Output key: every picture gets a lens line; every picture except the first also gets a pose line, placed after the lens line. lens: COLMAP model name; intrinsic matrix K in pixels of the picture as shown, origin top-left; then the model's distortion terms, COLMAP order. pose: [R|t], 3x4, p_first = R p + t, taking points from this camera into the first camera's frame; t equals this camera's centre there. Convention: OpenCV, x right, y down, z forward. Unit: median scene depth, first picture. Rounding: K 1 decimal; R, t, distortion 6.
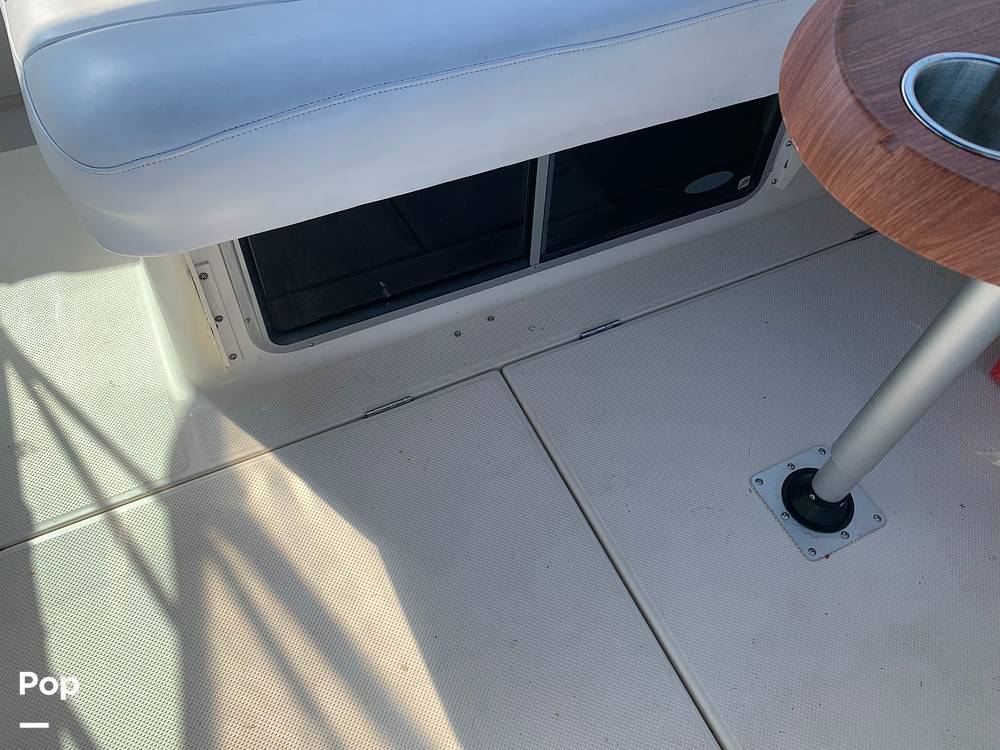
lens RADIAL K [[791.8, 0, 495.8], [0, 791.8, 380.6], [0, 0, 1]] dist [-0.002373, -0.006829]
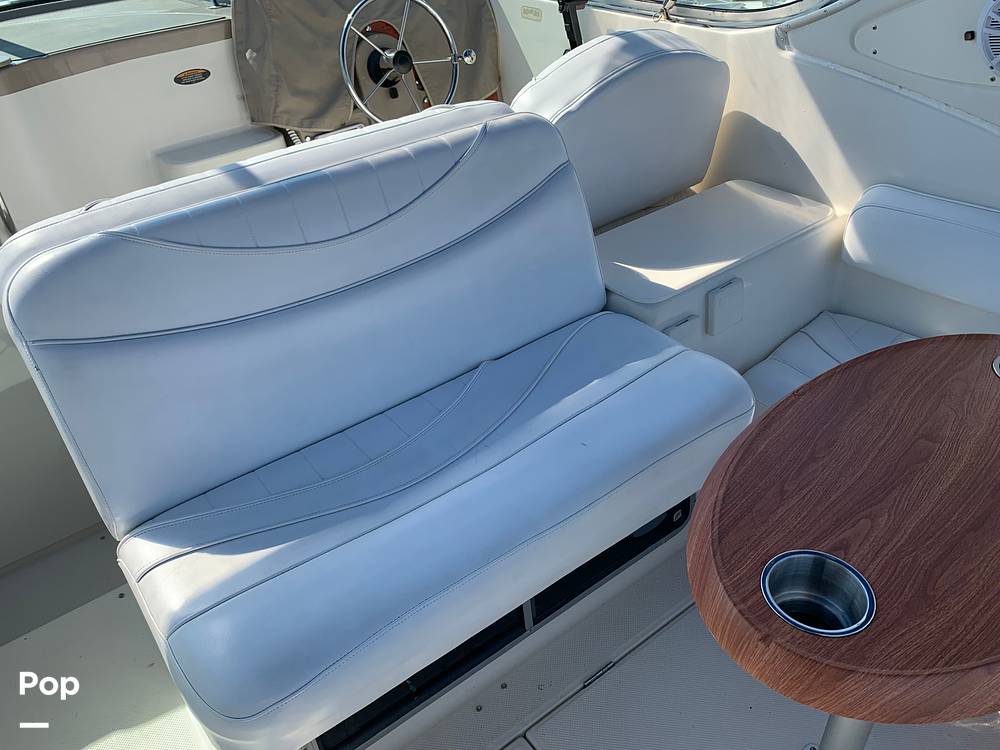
lens RADIAL K [[791.8, 0, 500.4], [0, 791.8, 369.6], [0, 0, 1]] dist [-0.002373, -0.006829]
pose [[0.973934, -0.204864, 0.097377, -0.086108], [0.225664, 0.918571, -0.324504, -0.382319], [-0.022969, 0.338020, 0.940858, -0.700399]]
